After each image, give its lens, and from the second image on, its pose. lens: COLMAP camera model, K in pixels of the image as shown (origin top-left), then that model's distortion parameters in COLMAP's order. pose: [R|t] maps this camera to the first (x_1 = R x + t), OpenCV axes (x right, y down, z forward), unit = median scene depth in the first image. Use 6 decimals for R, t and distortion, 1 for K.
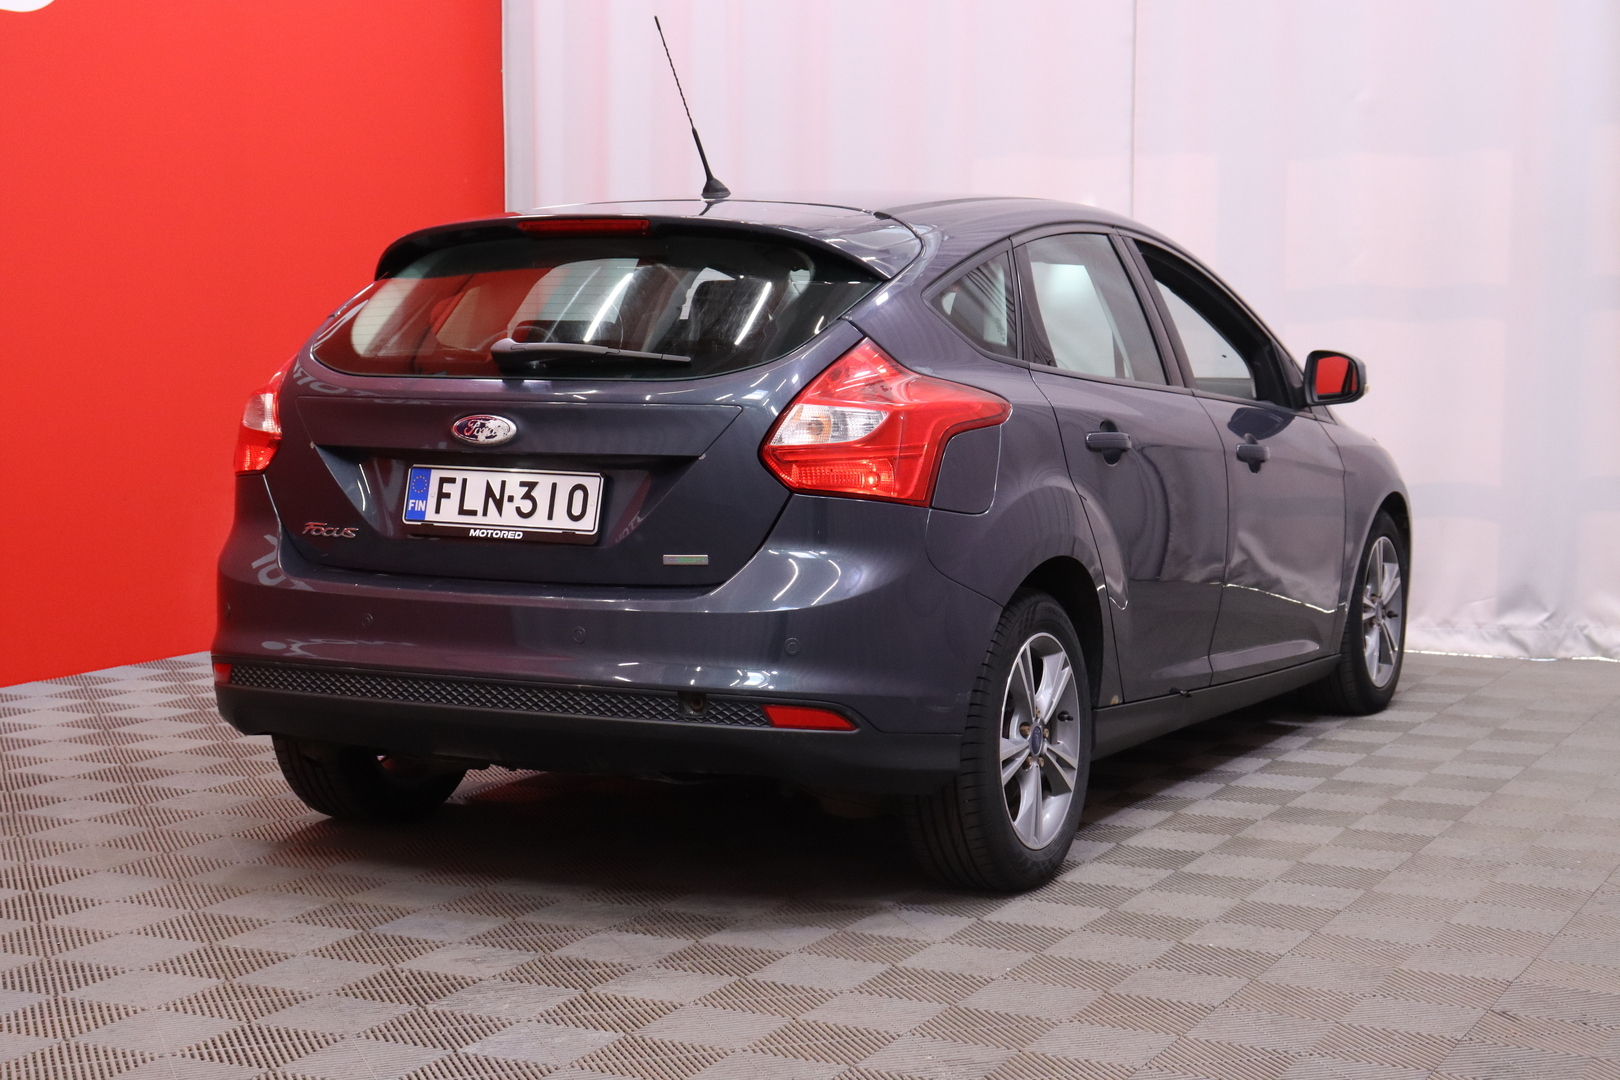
lens RADIAL K [[2702.5, 0, 807.8], [0, 2702.5, 481.1], [0, 0, 1]] dist [0.183130, 0.113208]
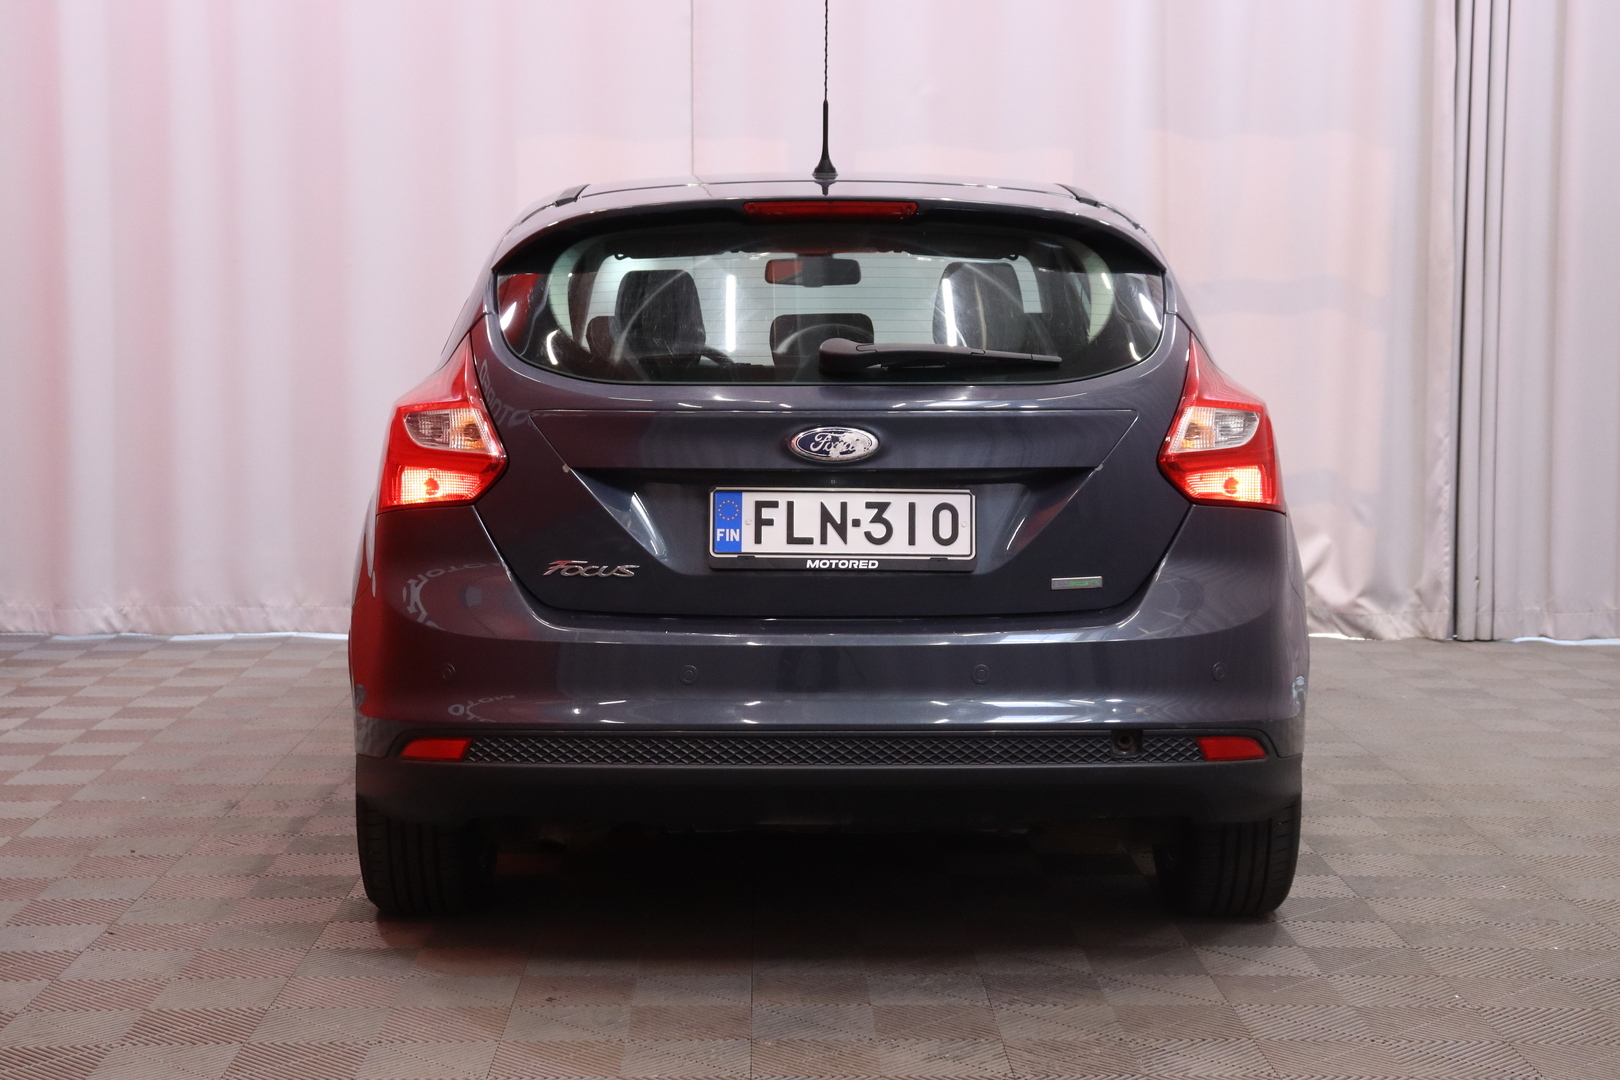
lens RADIAL K [[2686.3, 0, 810.0], [0, 2686.3, 540.0], [0, 0, 1]] dist [-0.017180, 0.110349]
pose [[0.888113, -0.044061, 0.457508, -0.515100], [0.031730, 0.998897, 0.034606, -0.018189], [-0.458529, -0.016218, 0.888532, 0.240452]]
